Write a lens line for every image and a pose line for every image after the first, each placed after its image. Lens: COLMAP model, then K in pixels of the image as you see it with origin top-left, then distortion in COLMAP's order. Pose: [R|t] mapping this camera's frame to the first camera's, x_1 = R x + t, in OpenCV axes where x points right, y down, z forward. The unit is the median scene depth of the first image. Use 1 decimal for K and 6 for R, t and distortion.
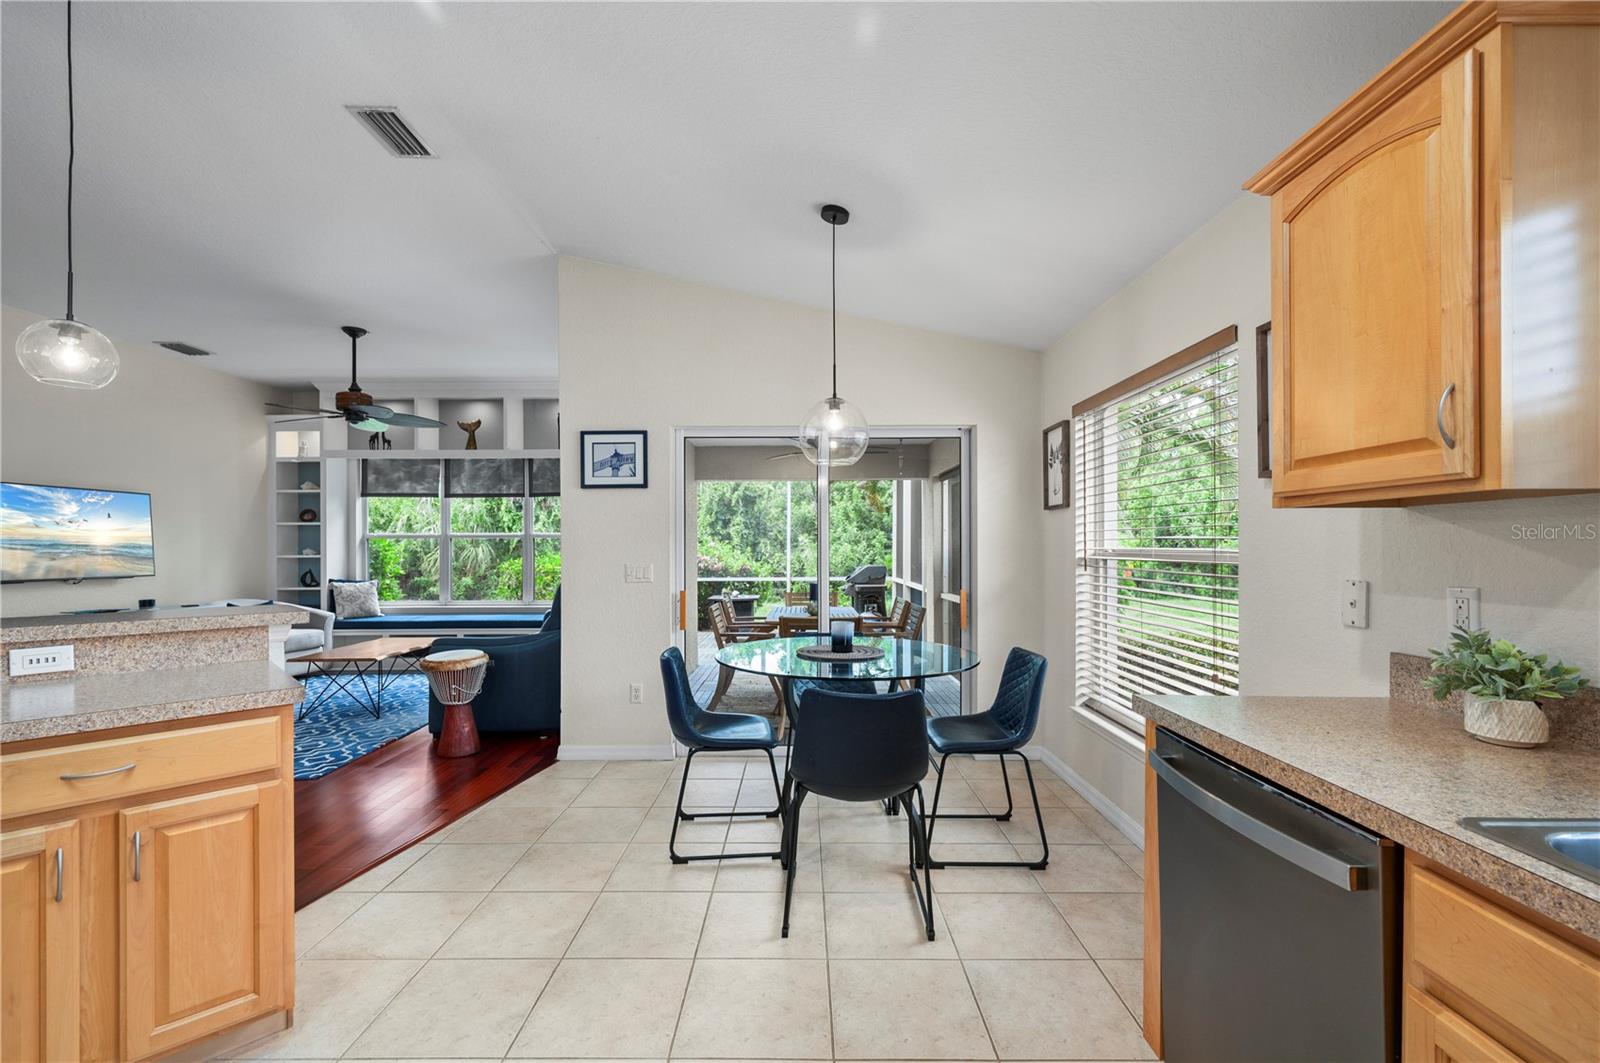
lens RADIAL K [[675.4, 0, 792.6], [0, 675.4, 545.5], [0, 0, 1]] dist [0.000440, 0.000474]
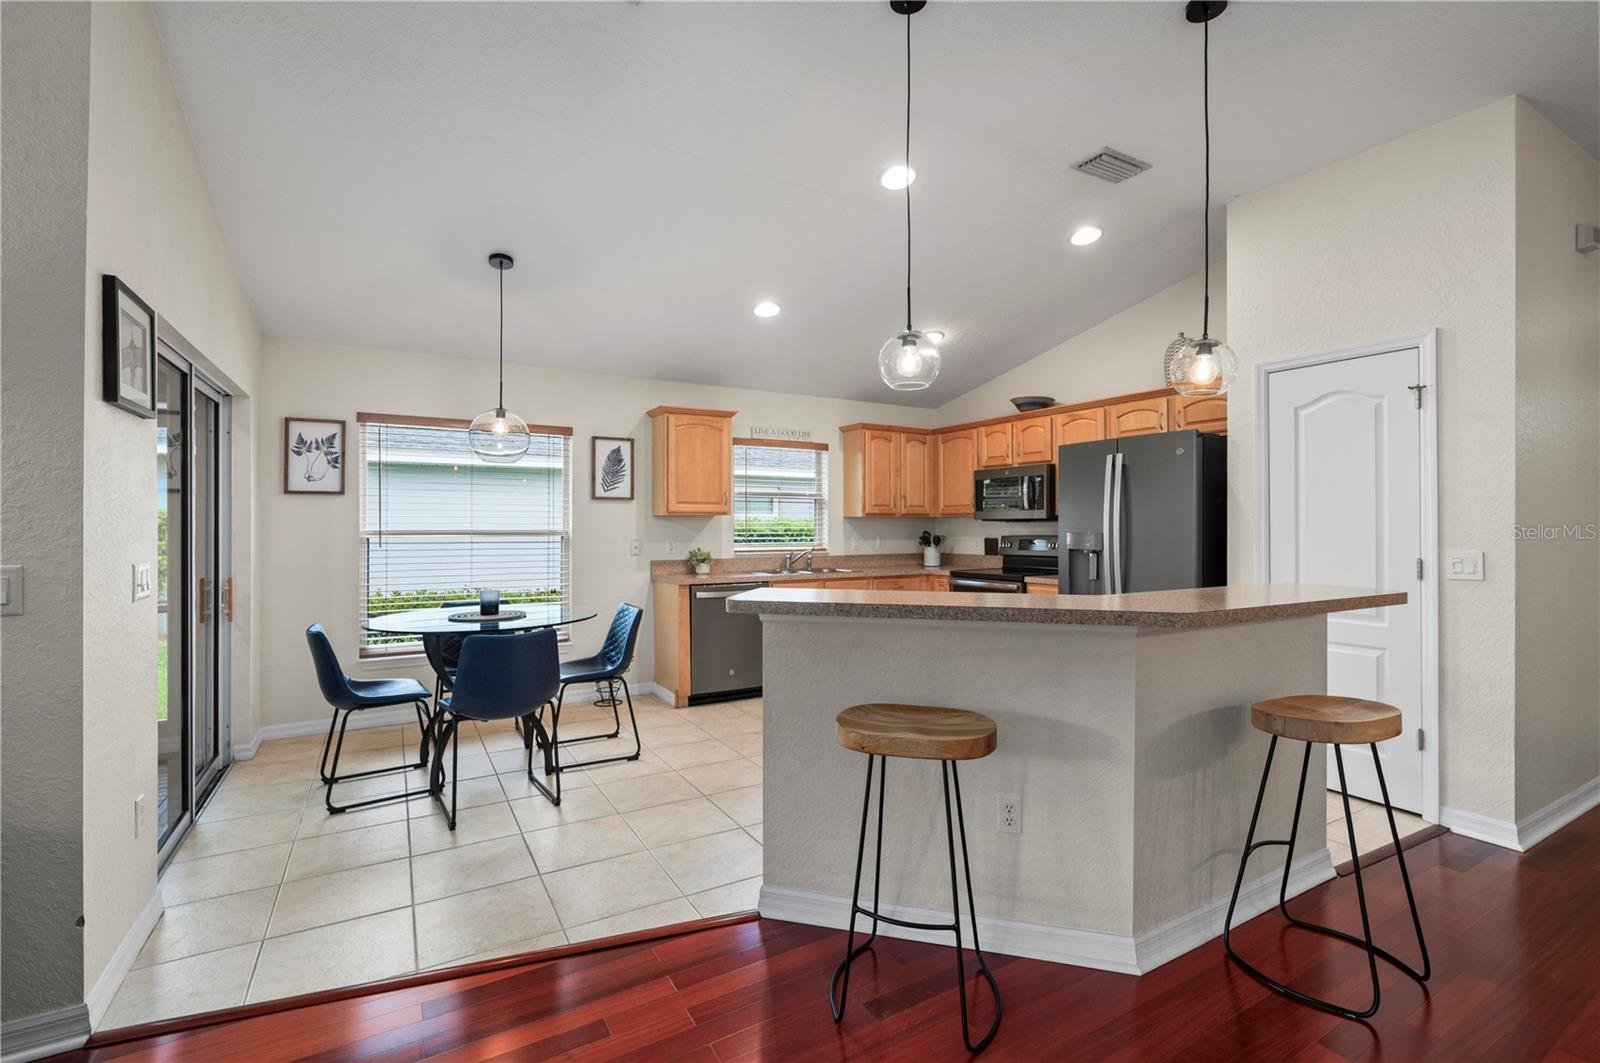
lens RADIAL K [[710.3, 0, 802.5], [0, 710.3, 522.3], [0, 0, 1]] dist [-0.005592, 0.000199]
pose [[-0.506245, 0.005381, 0.862373, -0.953747], [0.000574, 0.999982, -0.005903, -0.001171], [-0.862390, -0.002493, -0.506239, 0.840172]]
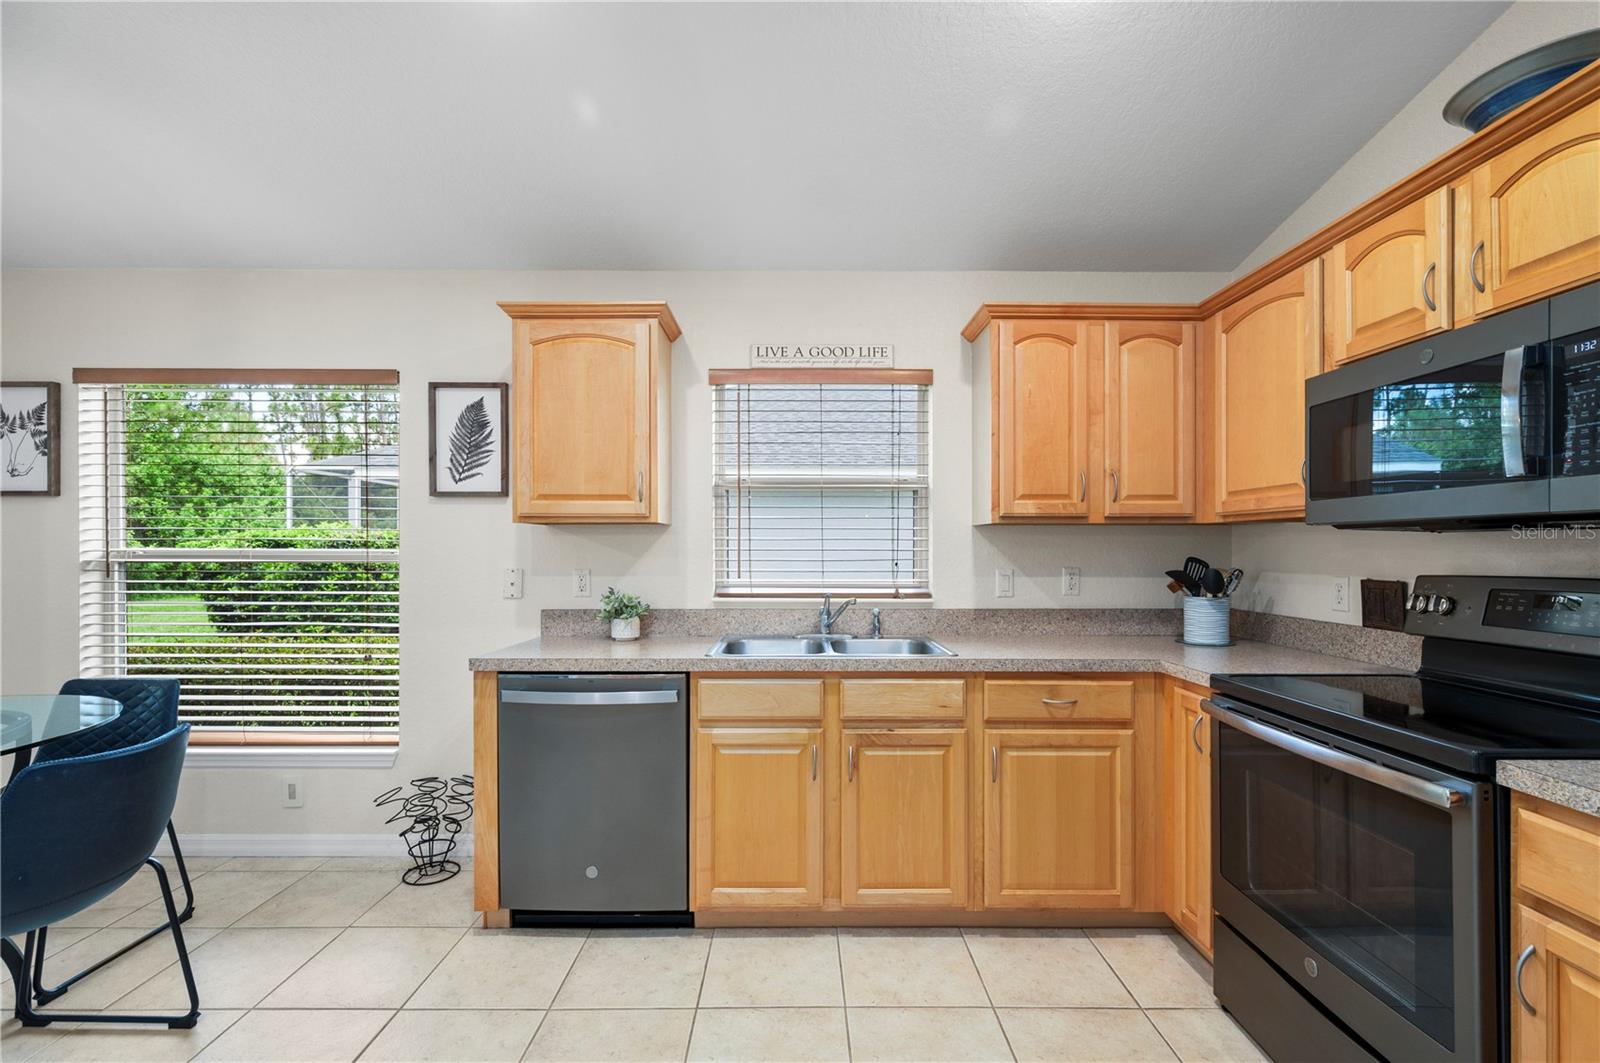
lens RADIAL K [[675.4, 0, 807.2], [0, 675.4, 549.6], [0, 0, 1]] dist [0.000440, 0.000474]
pose [[-0.009956, -0.003028, 0.999946, -0.331891], [-0.001145, 0.999995, 0.003017, 0.000424], [-0.999950, -0.001115, -0.009960, 0.139889]]
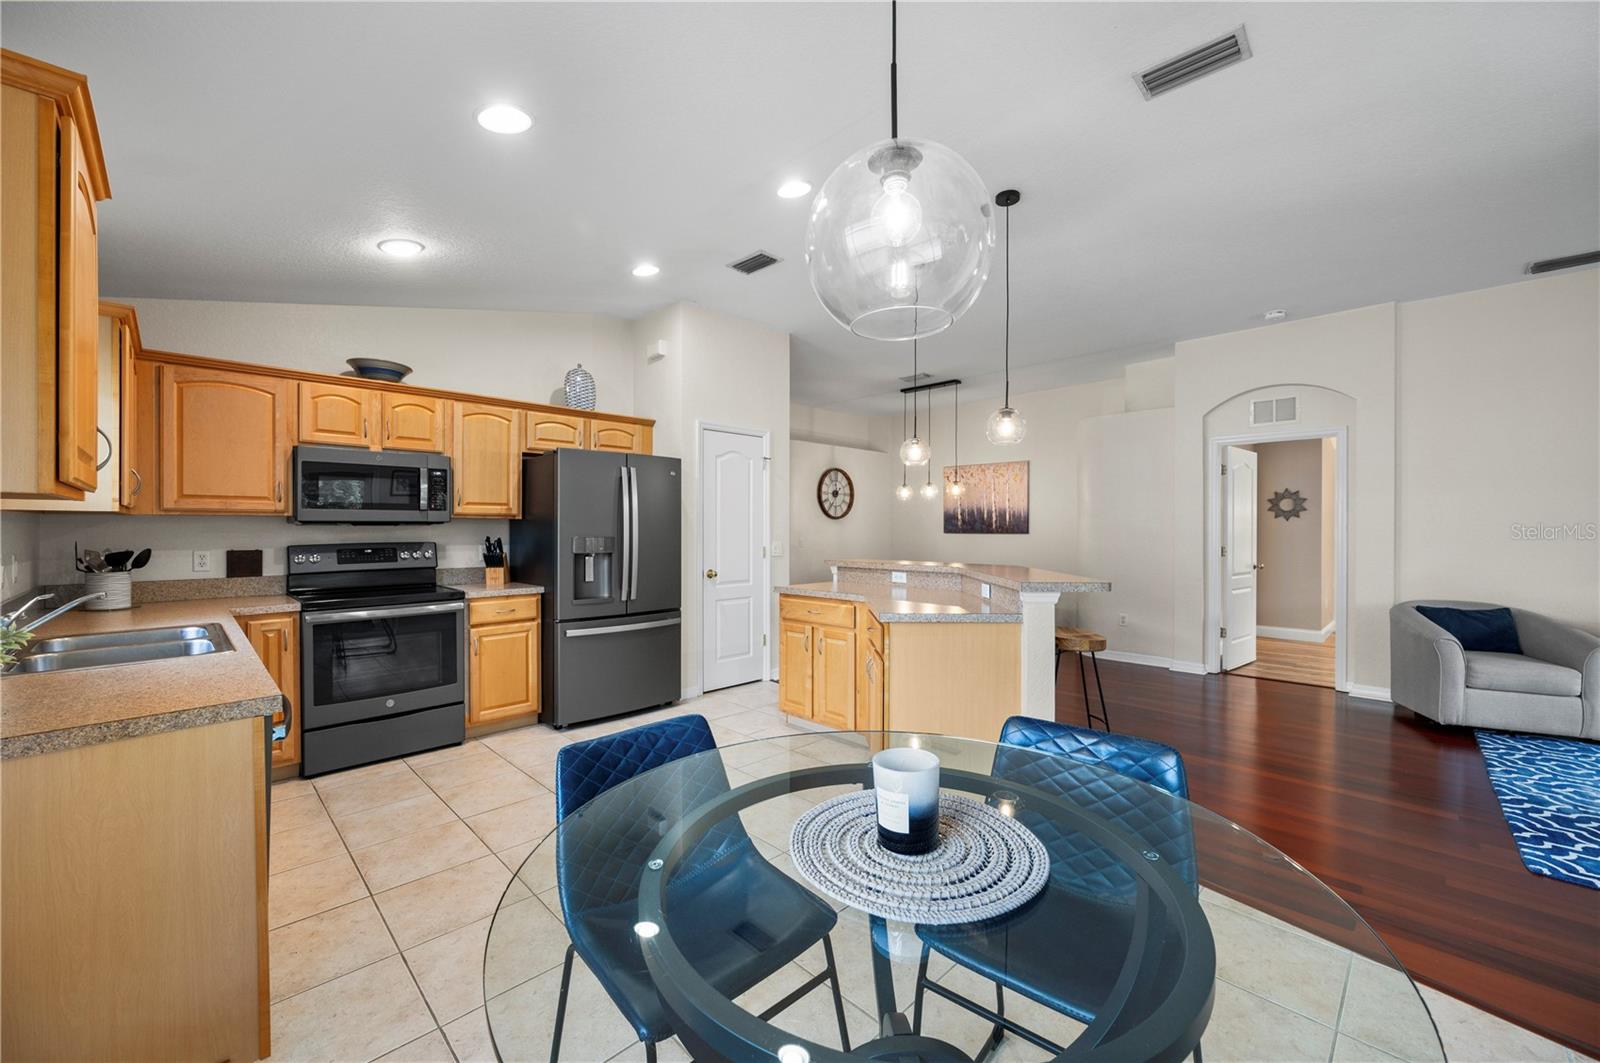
lens RADIAL K [[635.7, 0, 800.0], [0, 635.7, 524.2], [0, 0, 1]] dist [-0.002339, -0.000106]
pose [[-0.710322, -0.003323, -0.703869, 0.252309], [0.002211, 0.999973, -0.006952, -0.003938], [0.703873, -0.006494, -0.710296, 0.868638]]
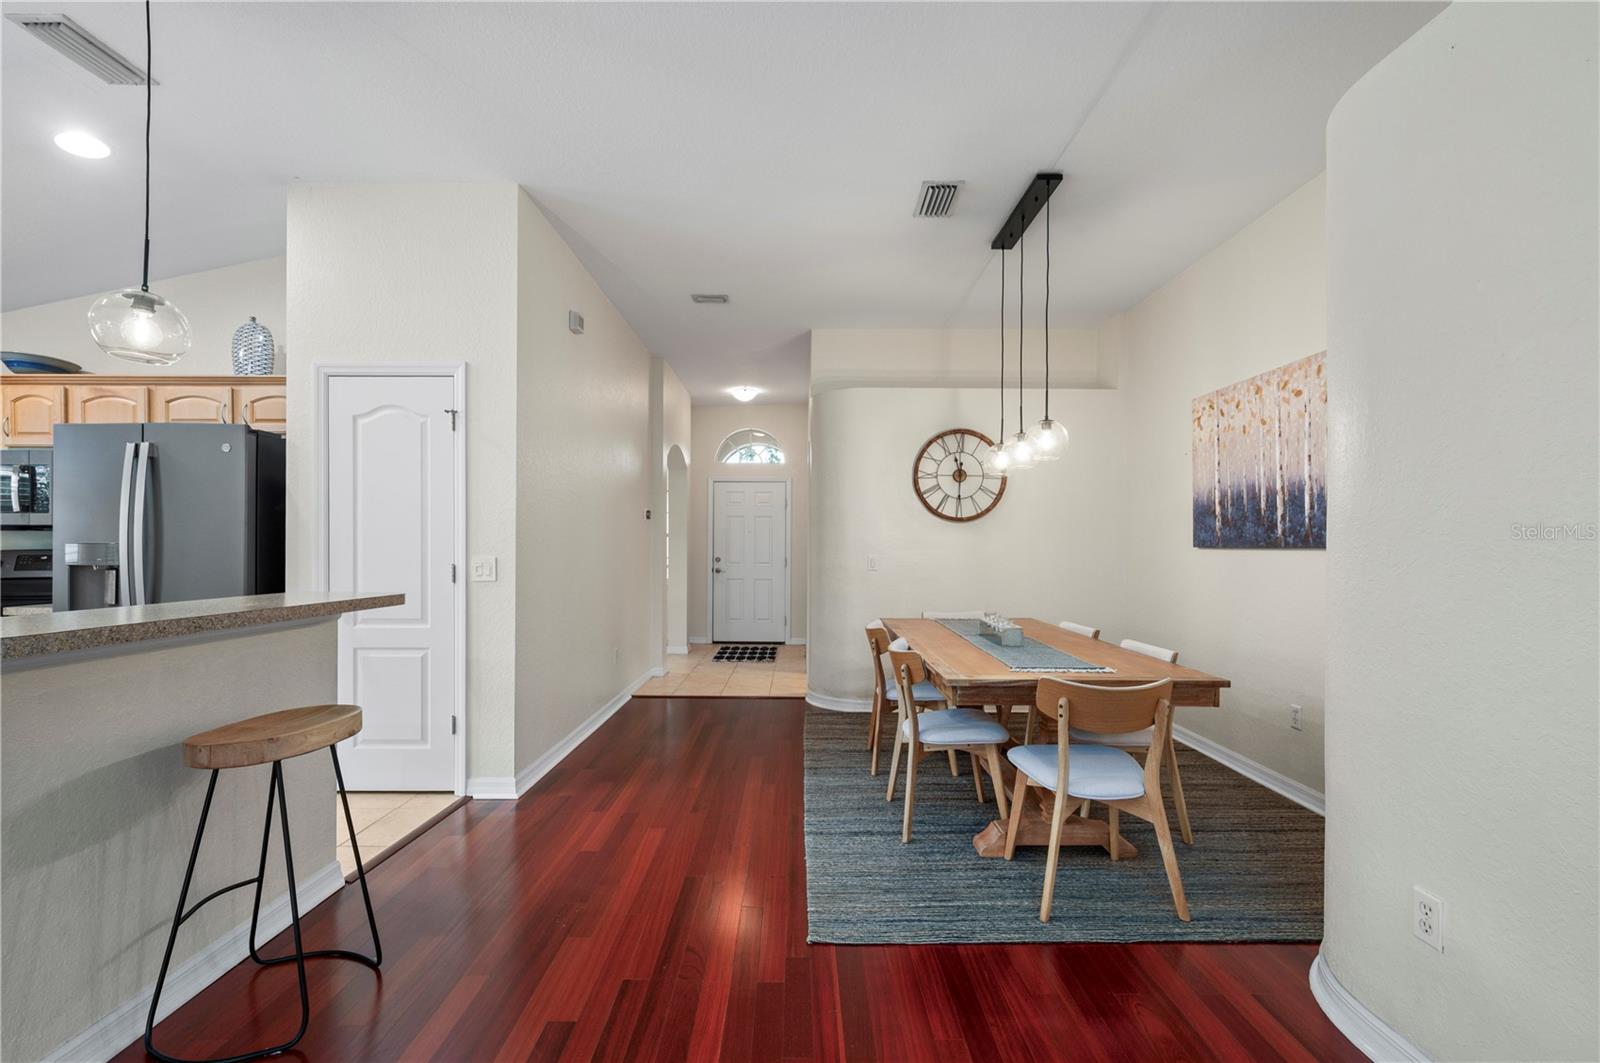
lens RADIAL K [[675.4, 0, 793.7], [0, 675.4, 552.1], [0, 0, 1]] dist [0.000440, 0.000474]
pose [[-0.999987, -0.001339, 0.004975, -1.051167], [-0.001306, 0.999977, 0.006630, 0.013259], [-0.004984, 0.006623, -0.999966, 0.695431]]
